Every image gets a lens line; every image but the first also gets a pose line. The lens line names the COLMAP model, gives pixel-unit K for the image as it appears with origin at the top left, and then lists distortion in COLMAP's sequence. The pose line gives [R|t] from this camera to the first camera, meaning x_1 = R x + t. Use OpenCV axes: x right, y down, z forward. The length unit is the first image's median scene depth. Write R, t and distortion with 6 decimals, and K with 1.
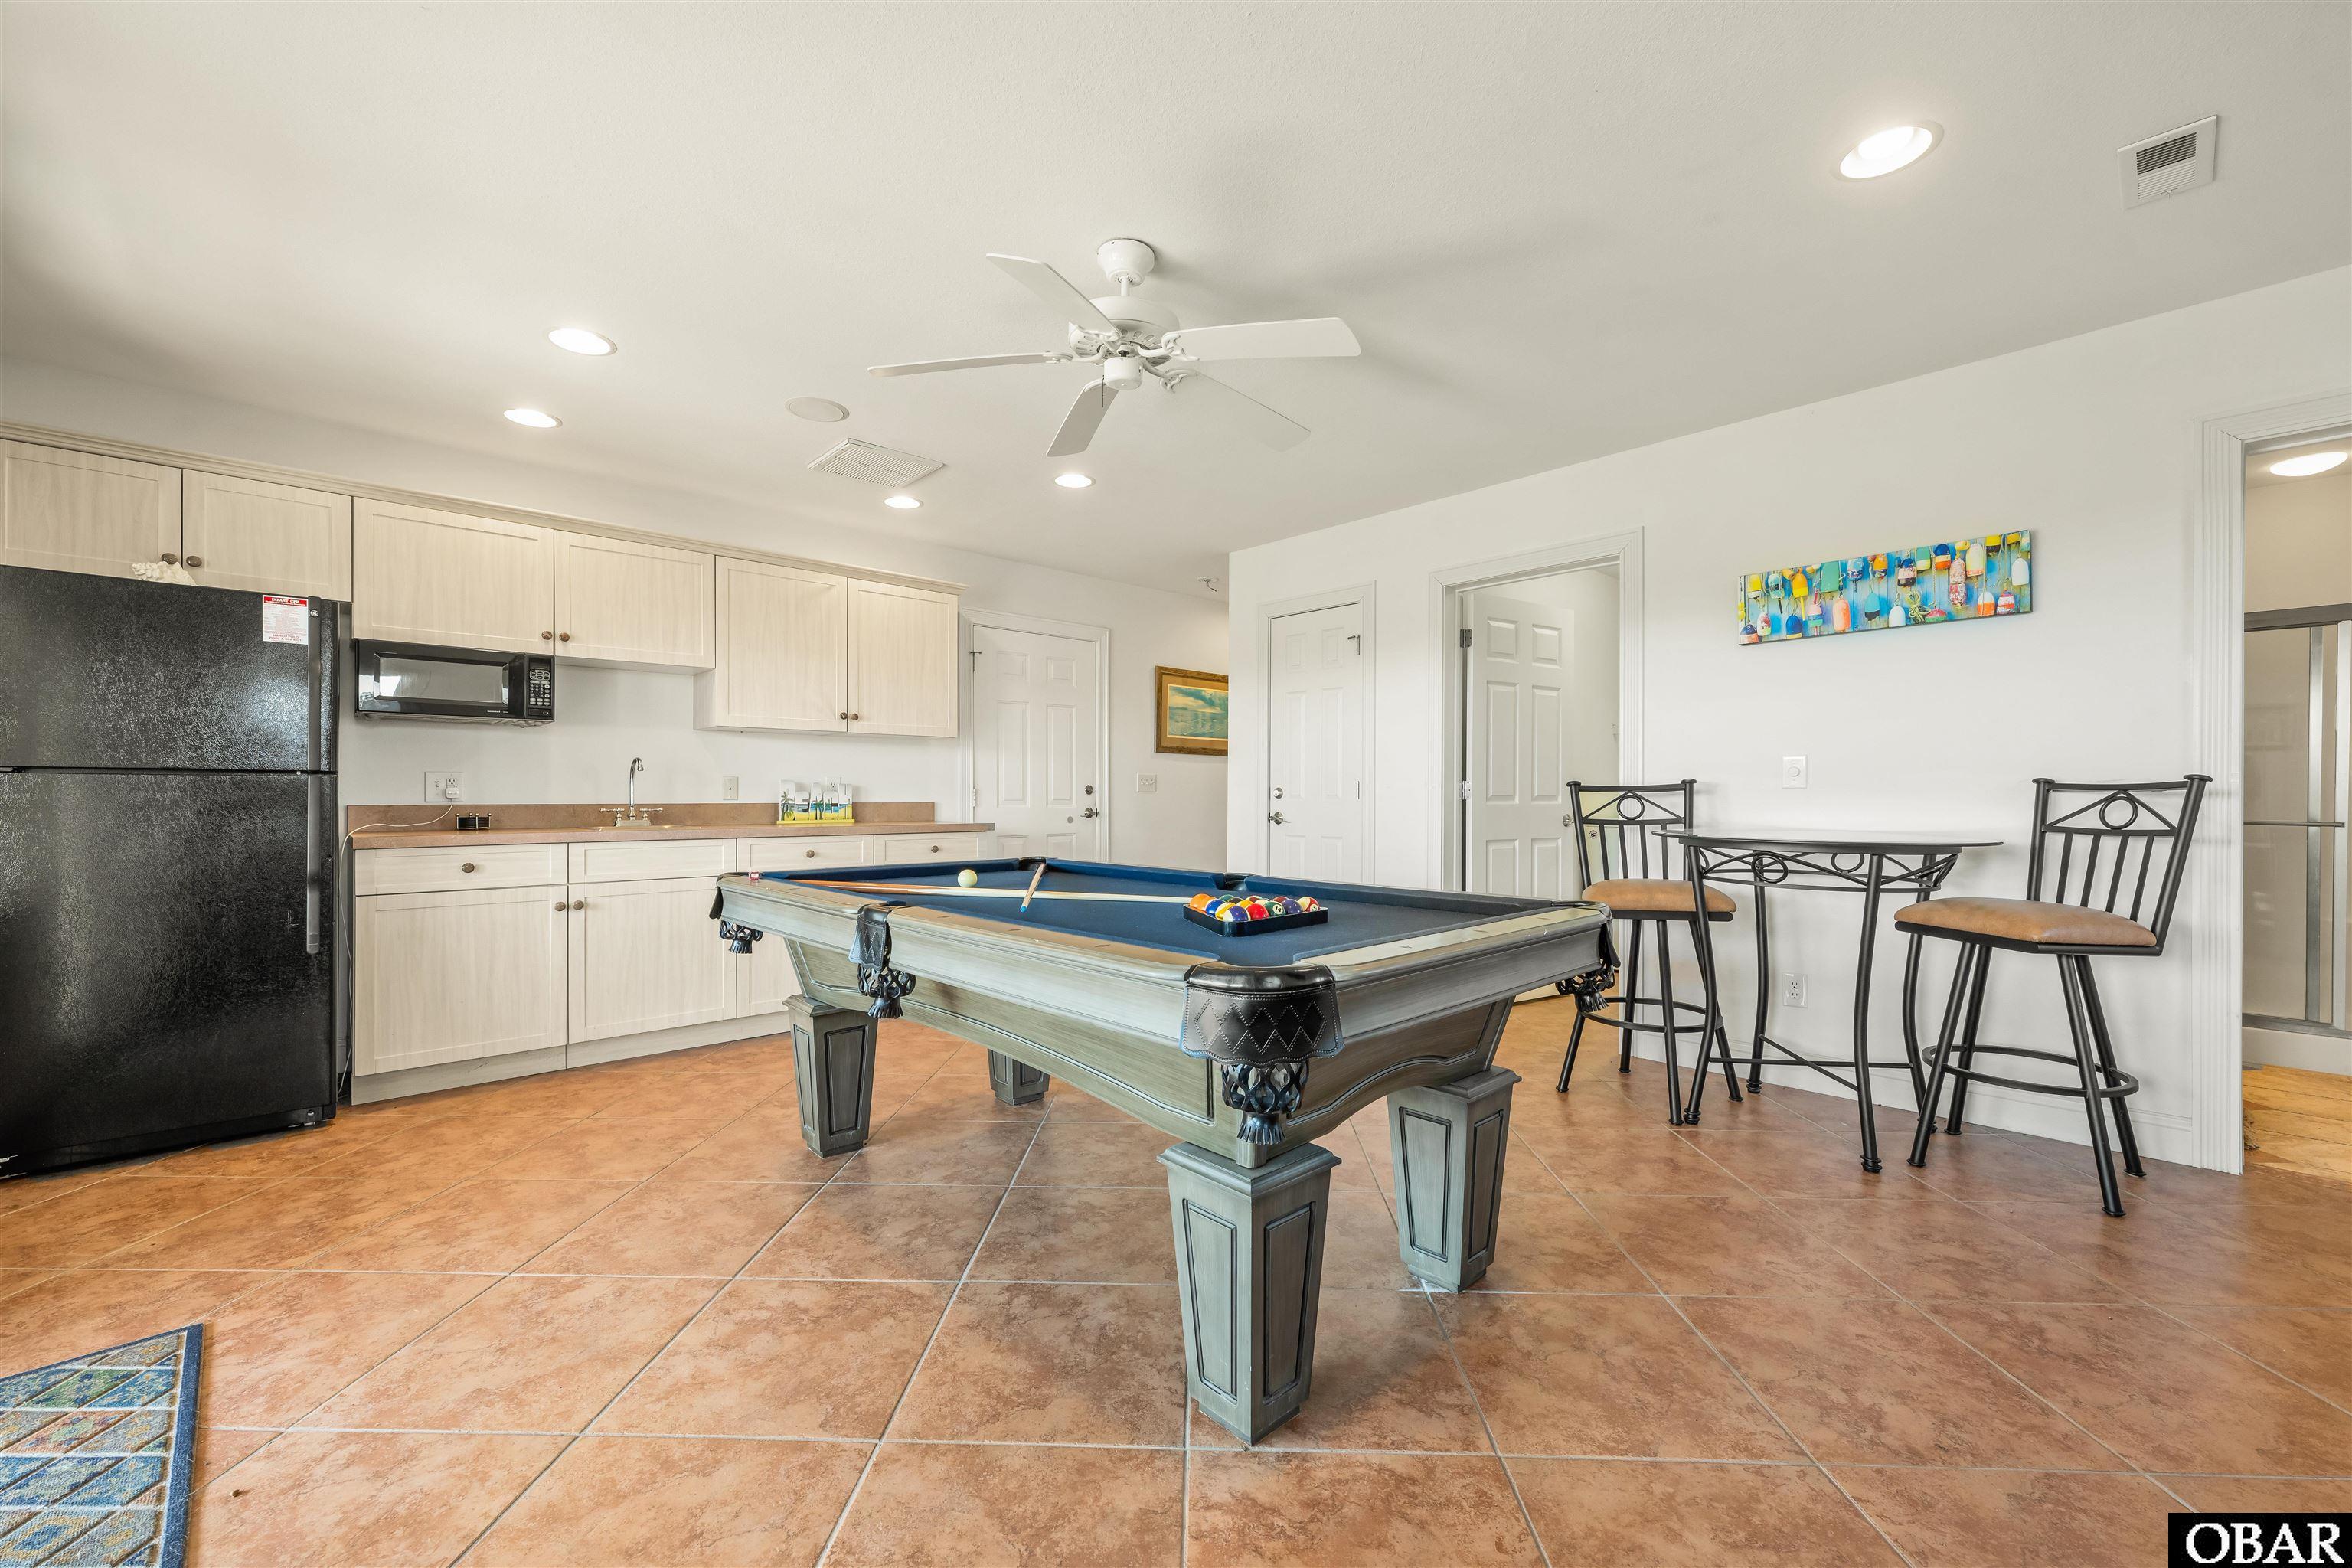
lens RADIAL K [[939.9, 0, 1176.0], [0, 939.9, 784.0], [0, 0, 1]] dist [0.001930, 0.000358]
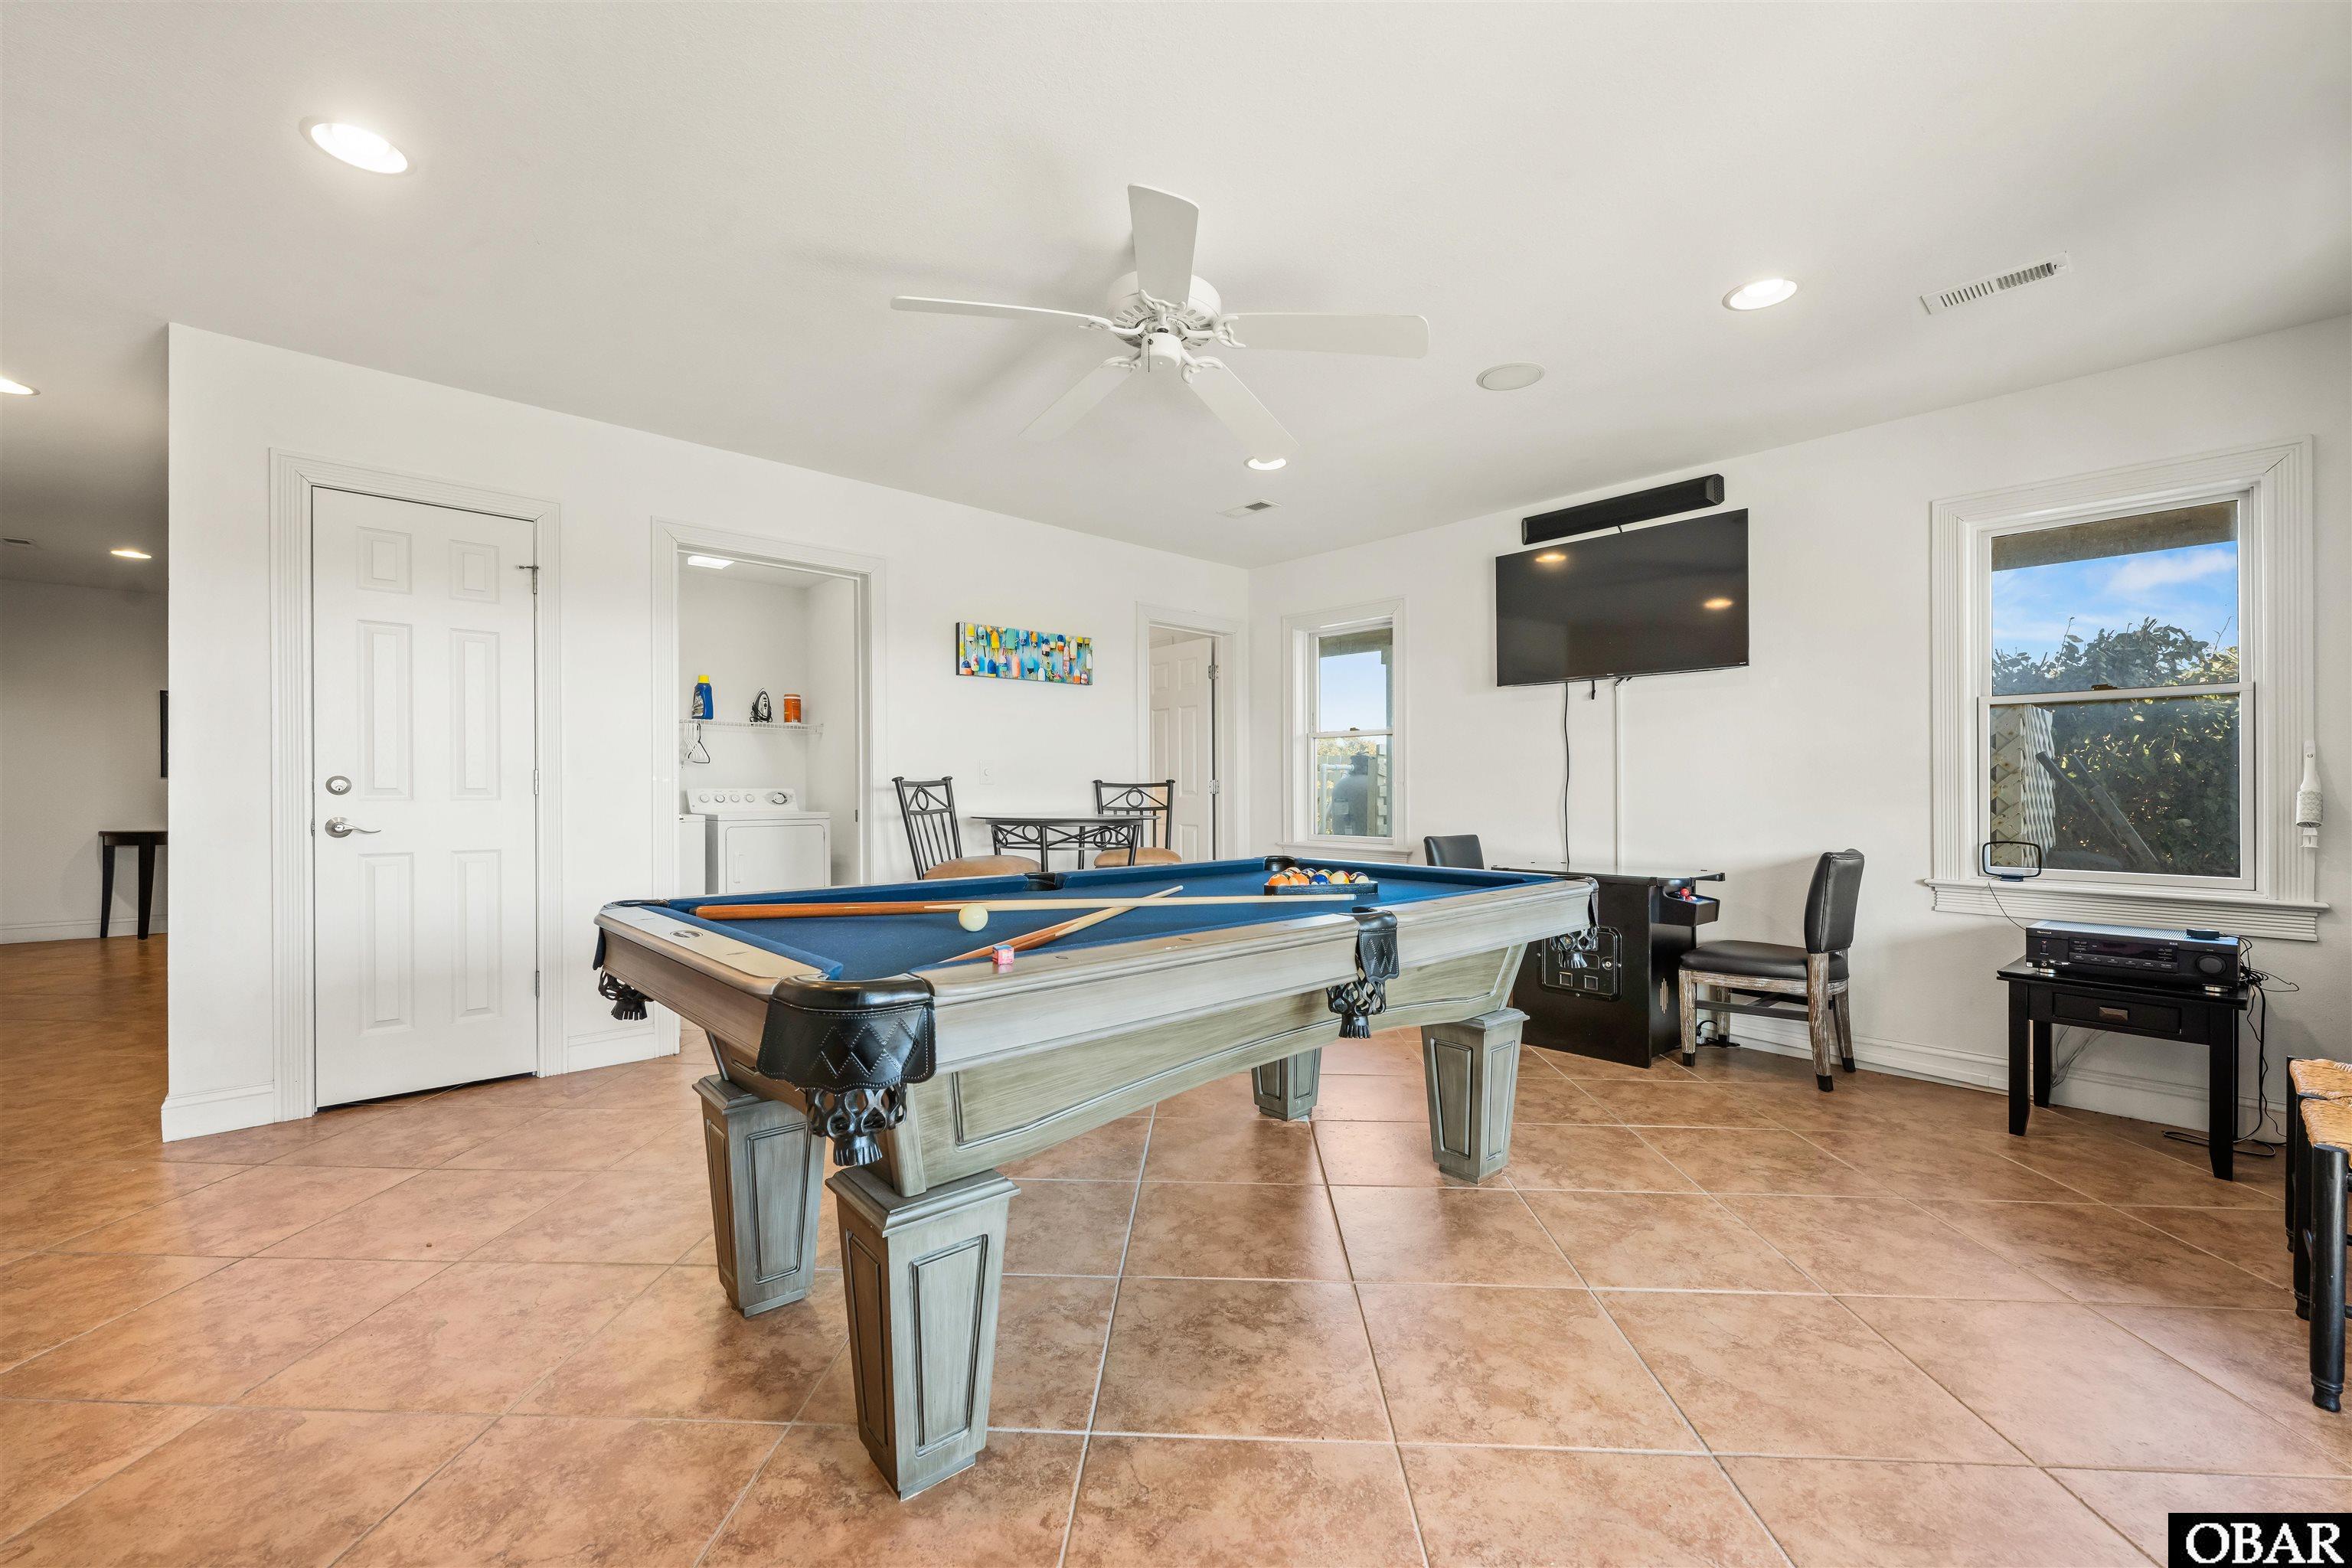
lens RADIAL K [[939.1, 0, 1176.0], [0, 939.1, 784.0], [0, 0, 1]] dist [-0.001261, -0.000080]
pose [[0.014503, 0.003280, 0.999889, -0.800863], [-0.014534, 0.999890, -0.003069, 0.005091], [-0.999789, -0.014487, 0.014549, 0.770184]]
